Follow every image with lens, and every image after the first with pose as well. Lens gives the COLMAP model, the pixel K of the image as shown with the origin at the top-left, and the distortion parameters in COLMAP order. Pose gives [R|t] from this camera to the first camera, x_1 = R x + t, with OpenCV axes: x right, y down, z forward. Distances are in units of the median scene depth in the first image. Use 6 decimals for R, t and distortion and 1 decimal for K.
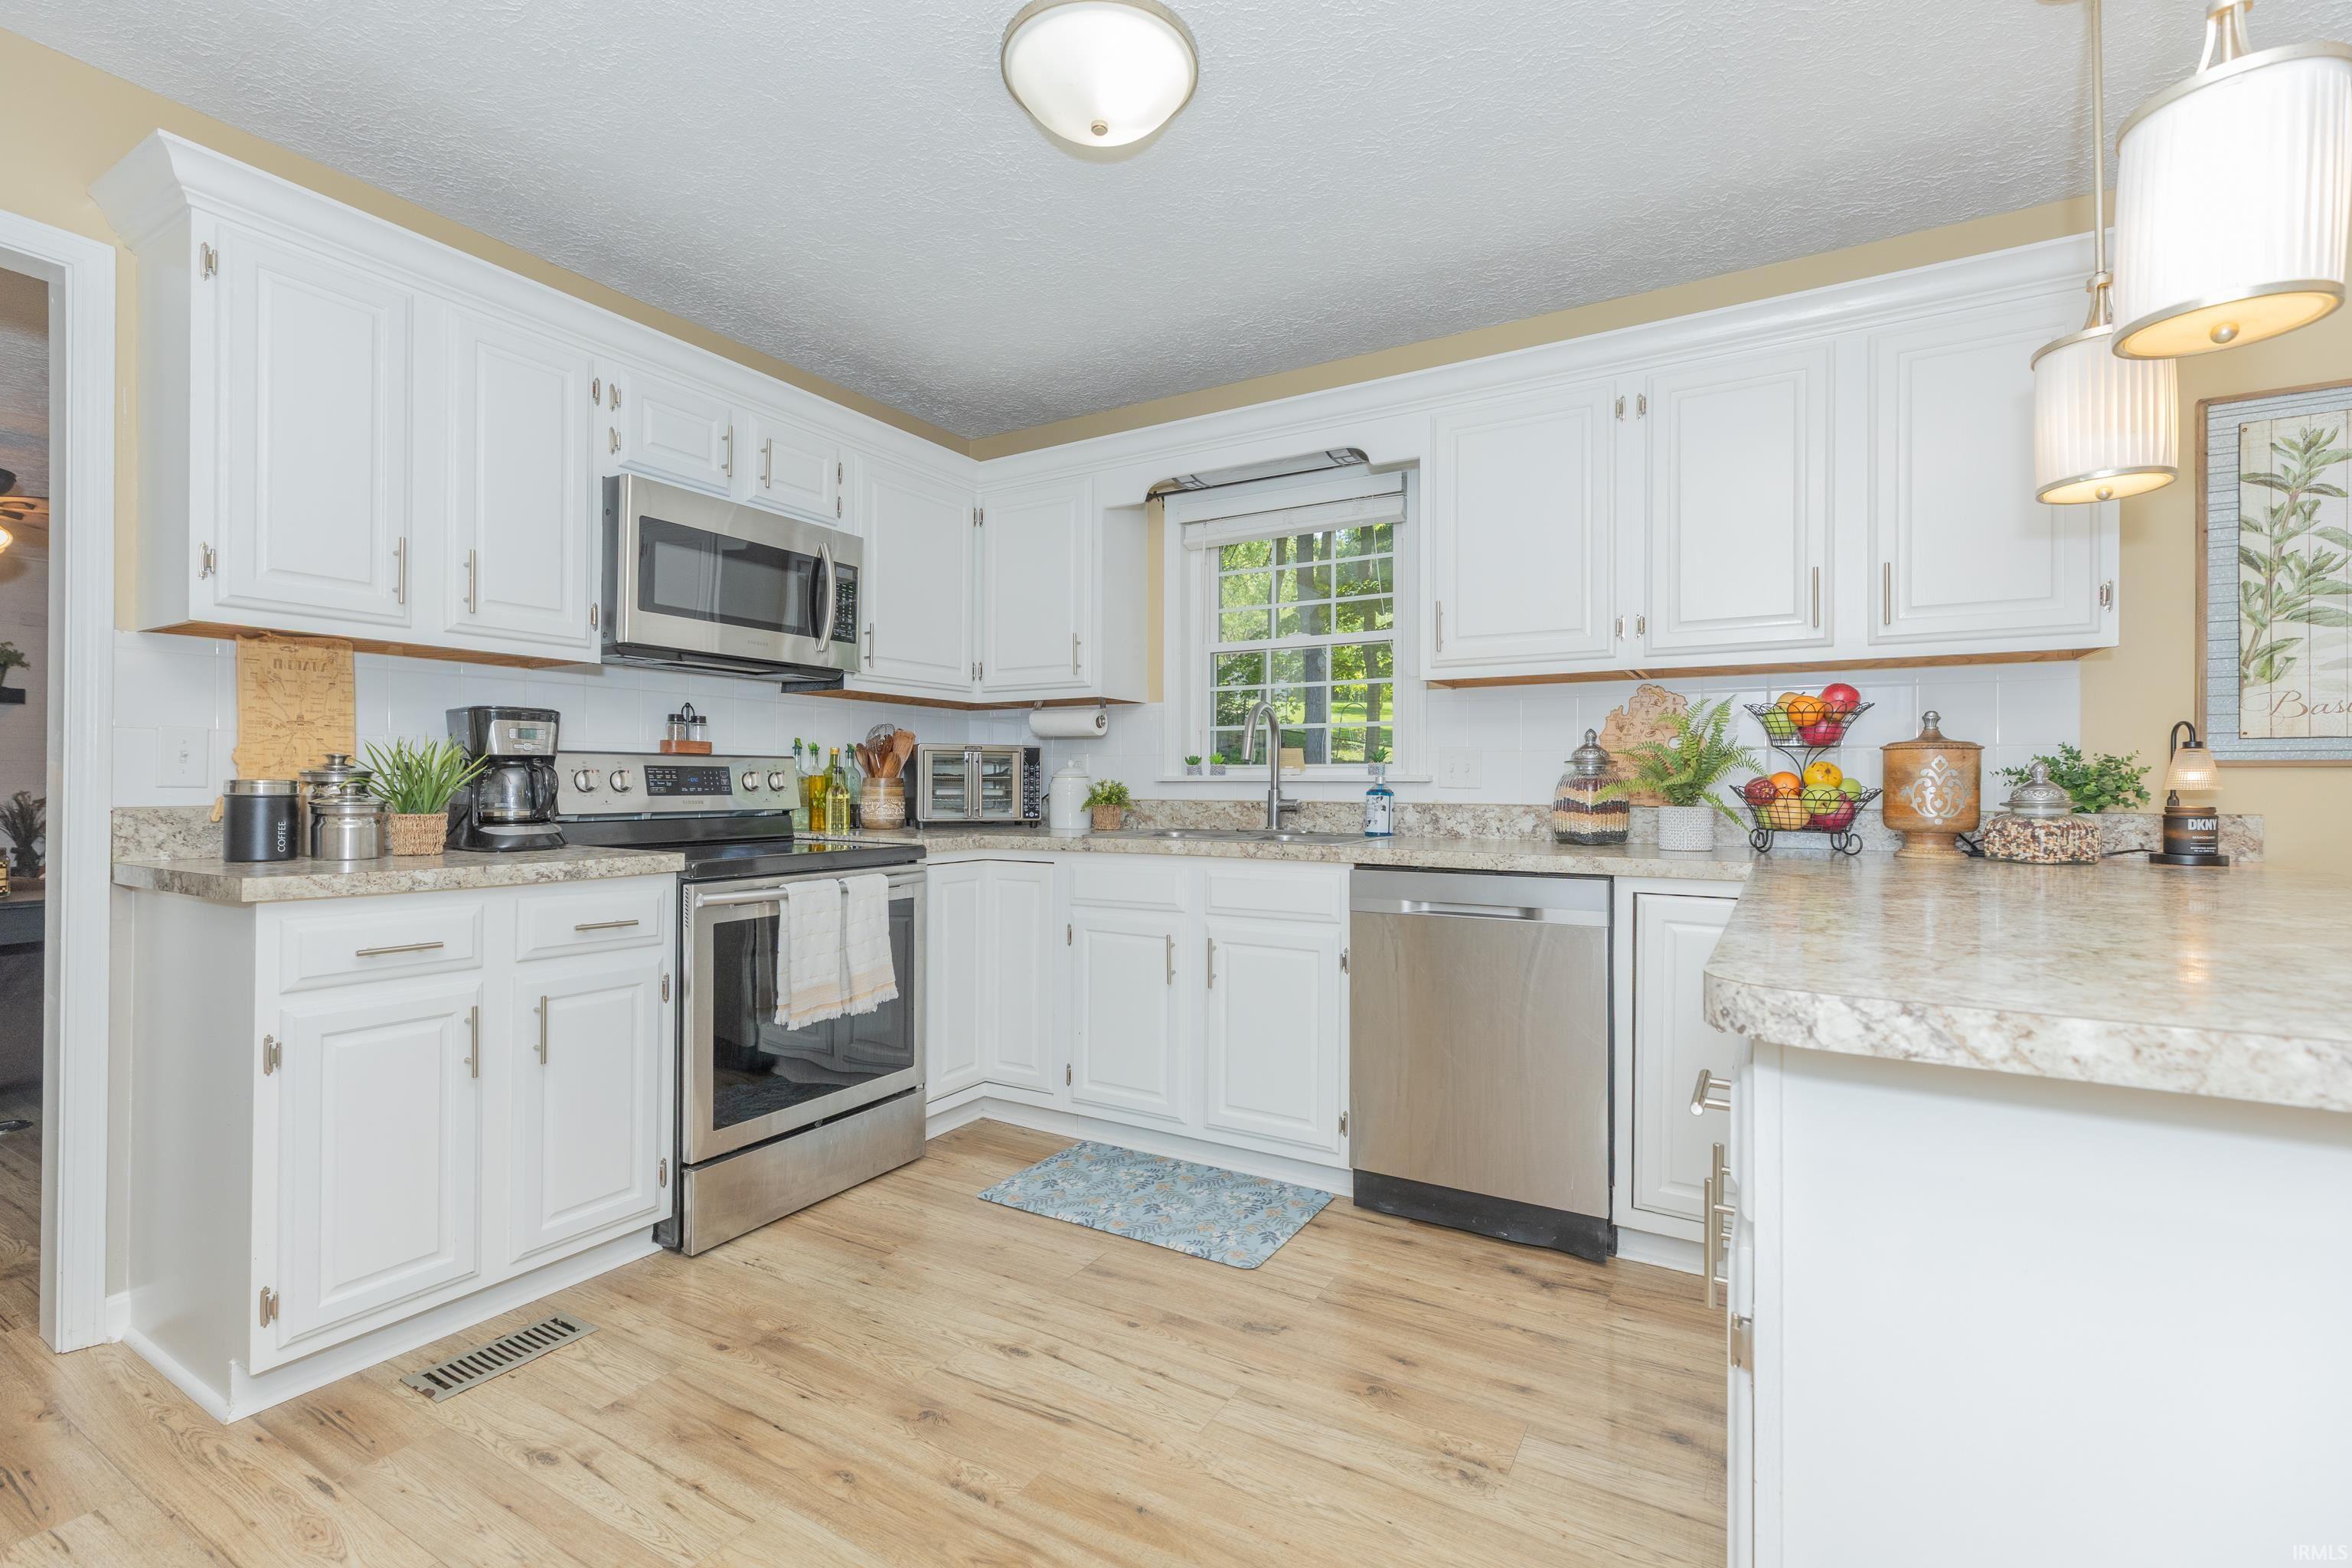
lens RADIAL K [[1048.9, 0, 1153.5], [0, 1048.9, 781.0], [0, 0, 1]] dist [0.004926, 0.000792]
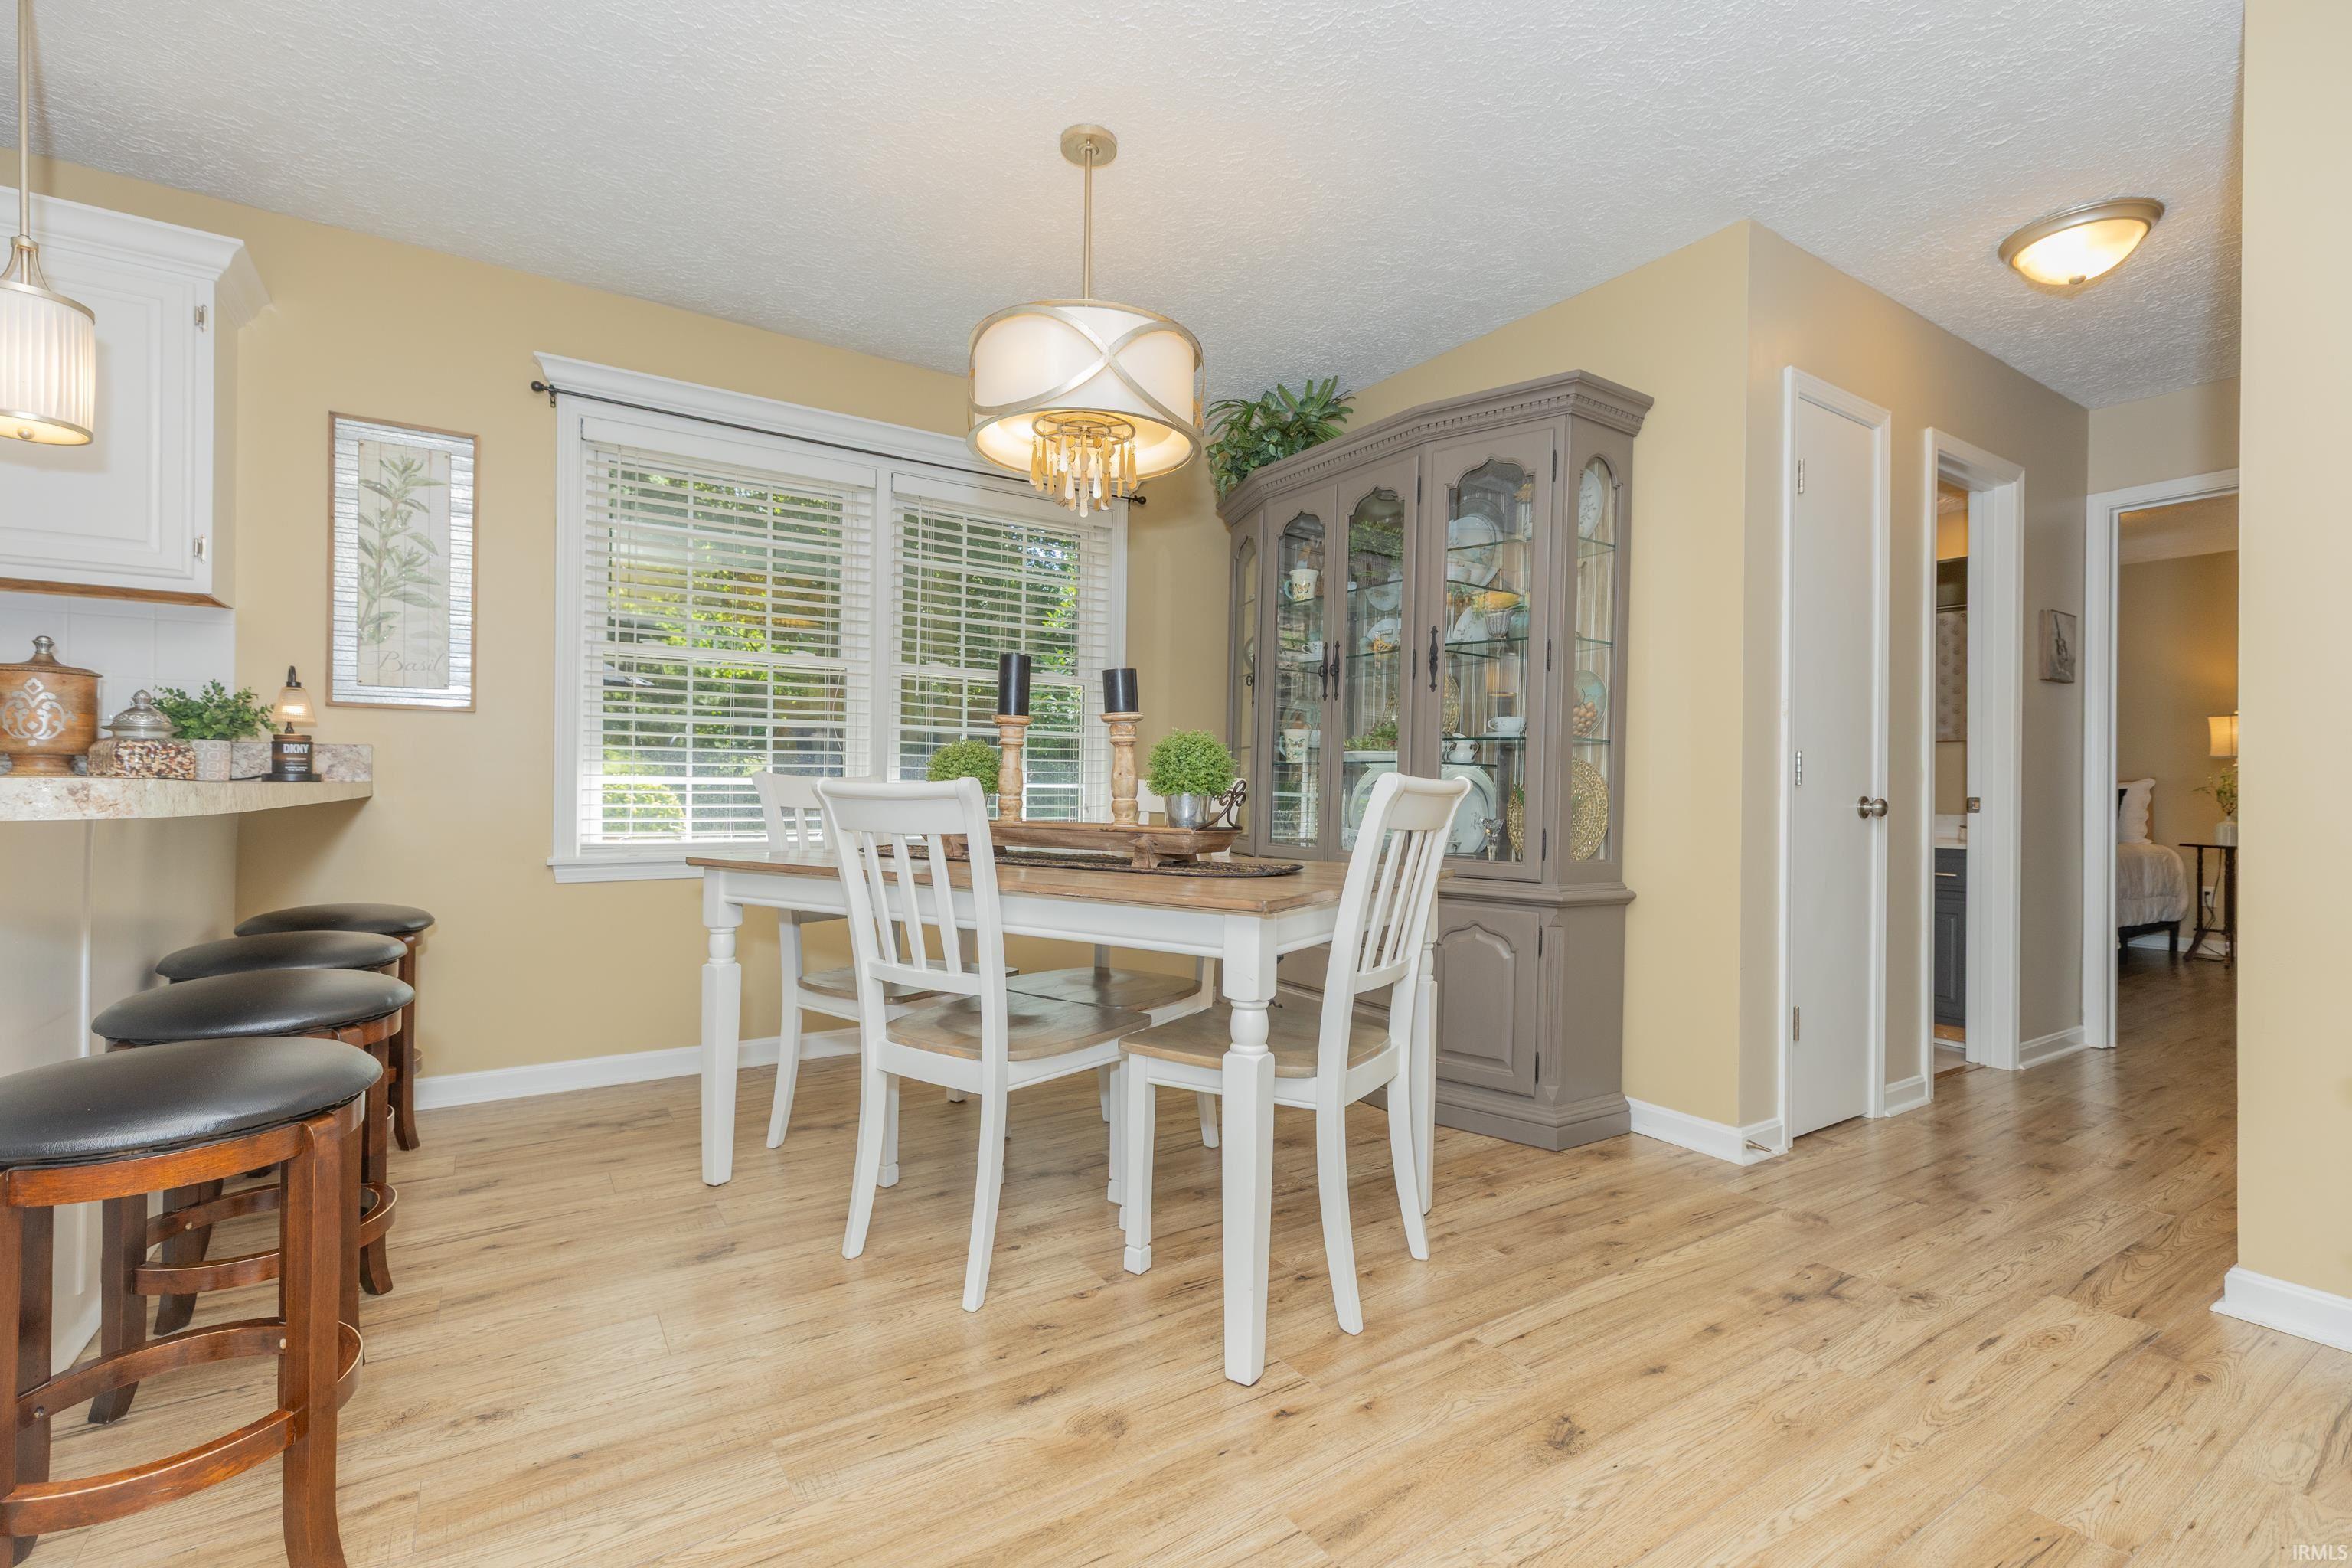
lens RADIAL K [[1048.9, 0, 1171.3], [0, 1048.9, 772.6], [0, 0, 1]] dist [0.004926, 0.000792]
pose [[0.437795, 0.009705, 0.899022, 0.298544], [-0.012074, 0.999915, -0.004914, 0.056980], [-0.898994, -0.008704, 0.437875, -0.424046]]
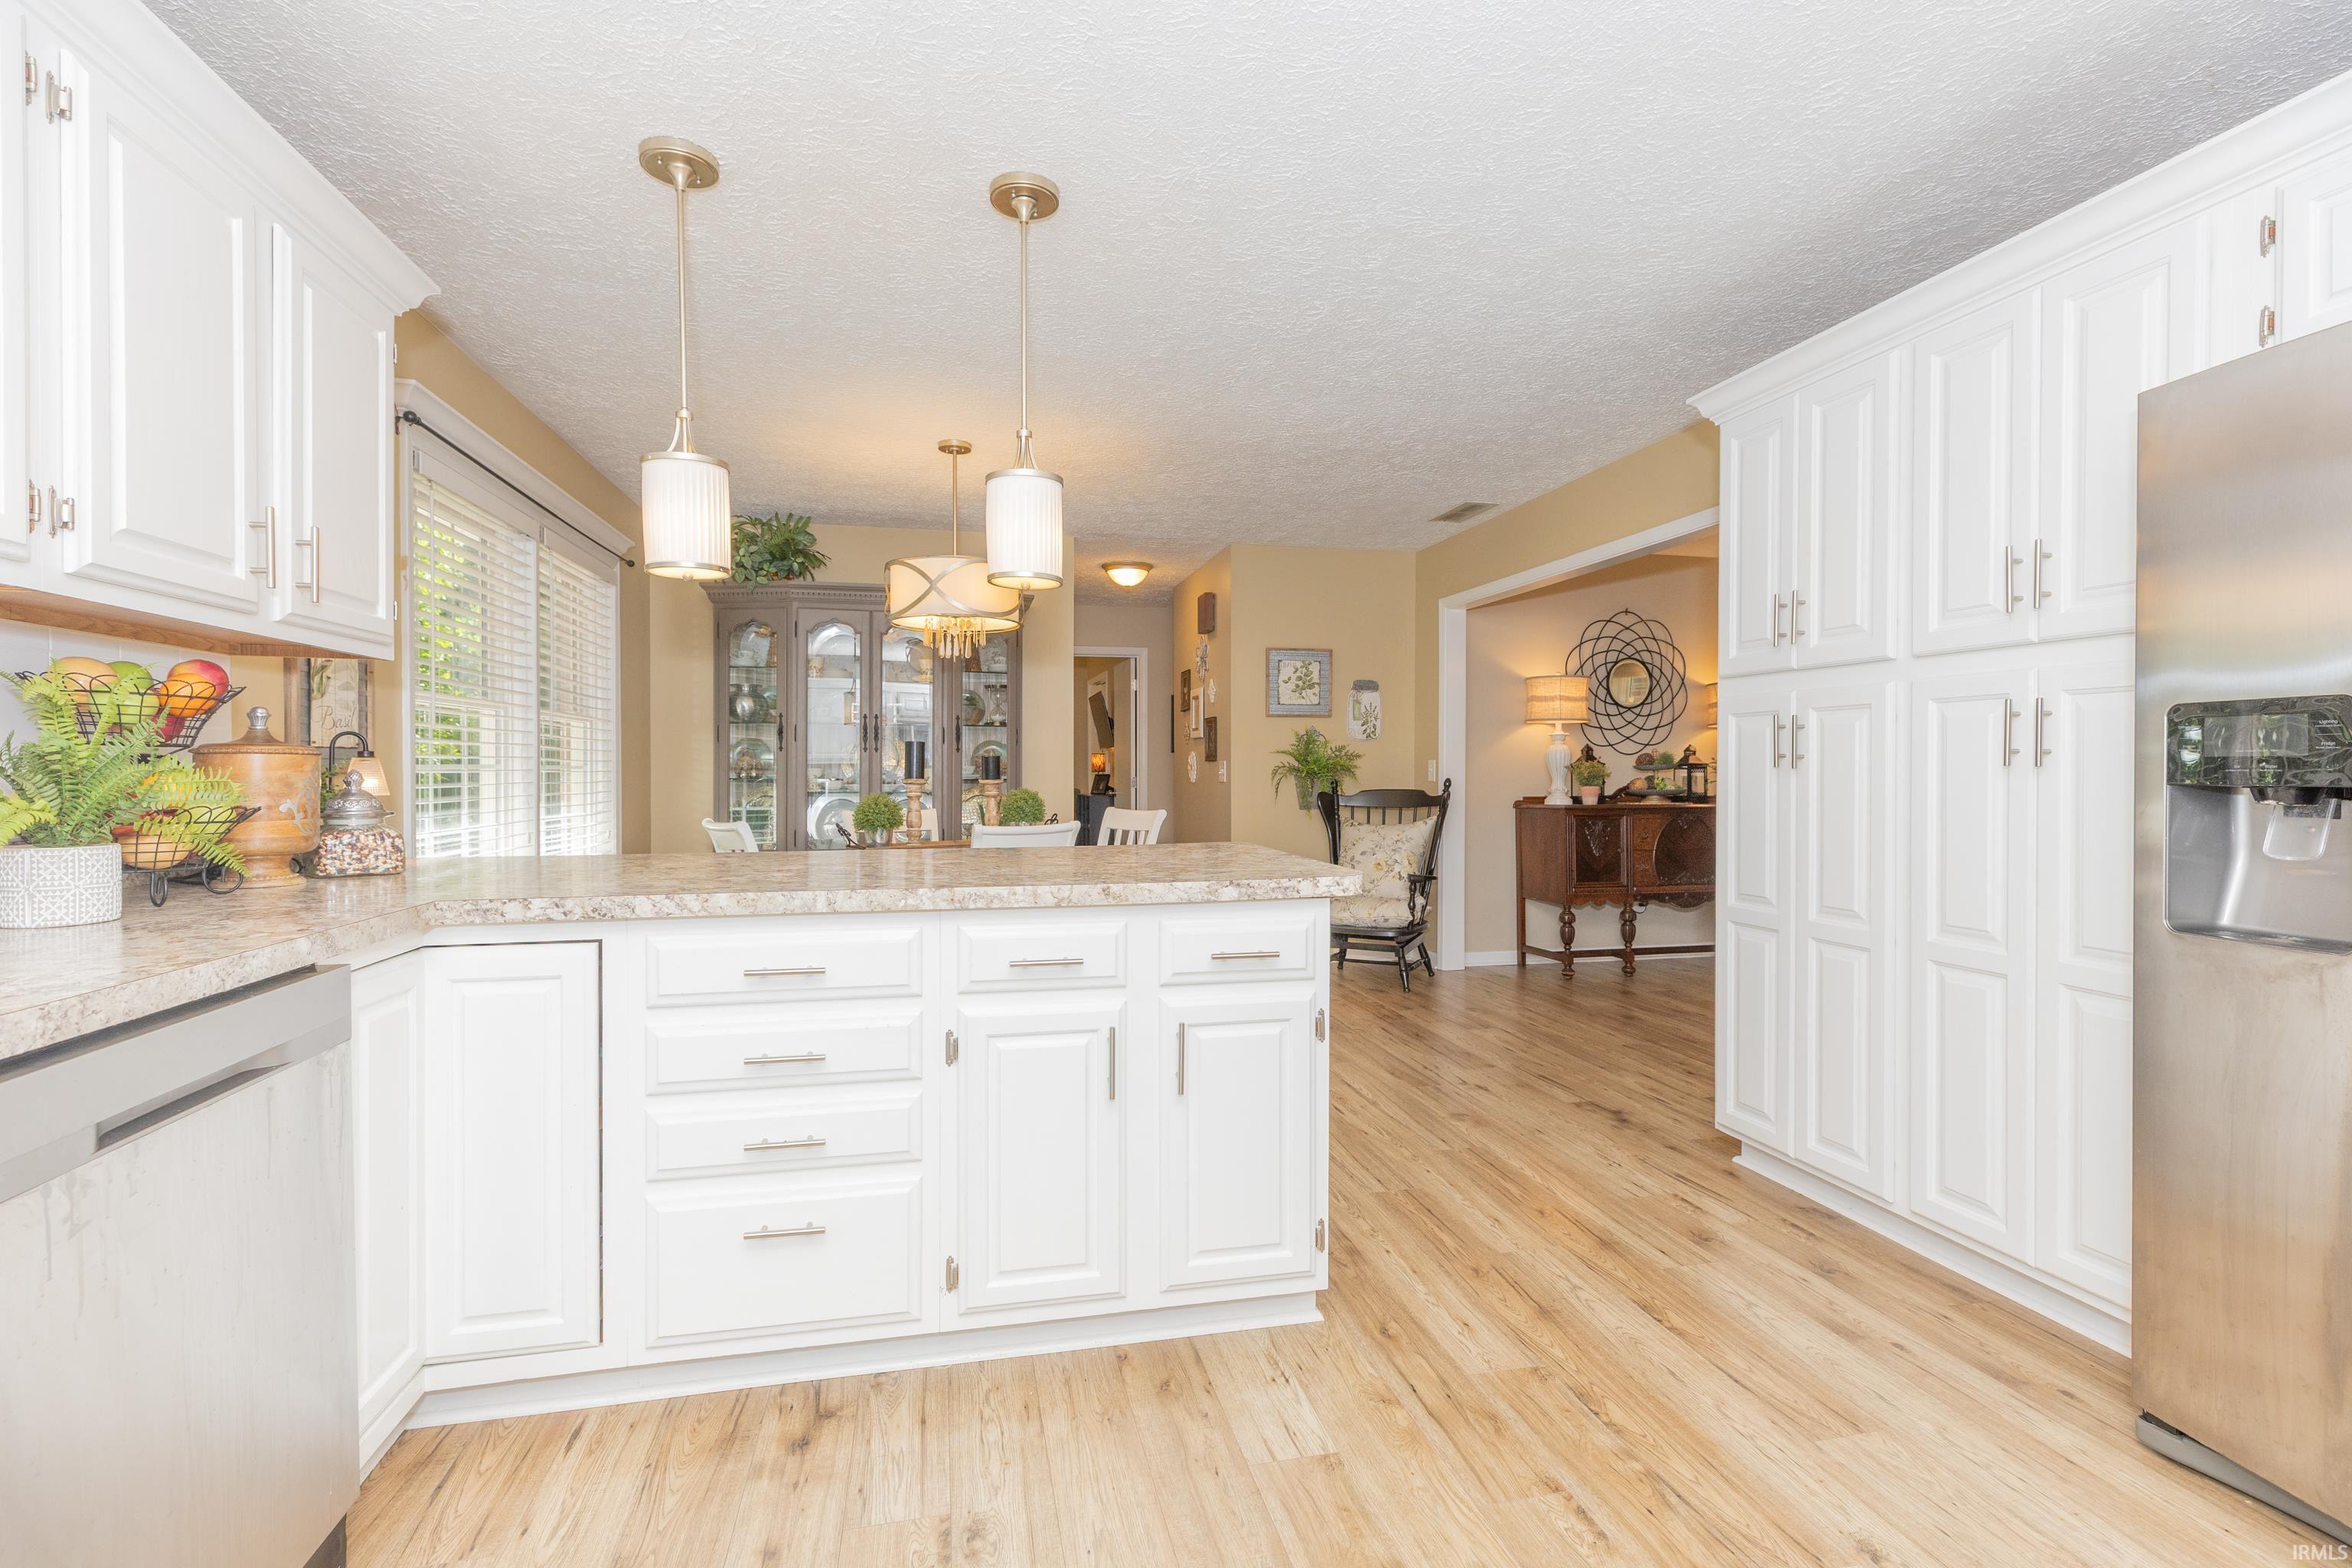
lens RADIAL K [[1048.9, 0, 1175.8], [0, 1048.9, 782.1], [0, 0, 1]] dist [0.004926, 0.000792]
pose [[-0.691077, -0.015660, 0.722612, -0.347386], [-0.008609, 0.999873, 0.013436, -0.024917], [-0.722730, 0.003064, -0.691123, 1.045076]]
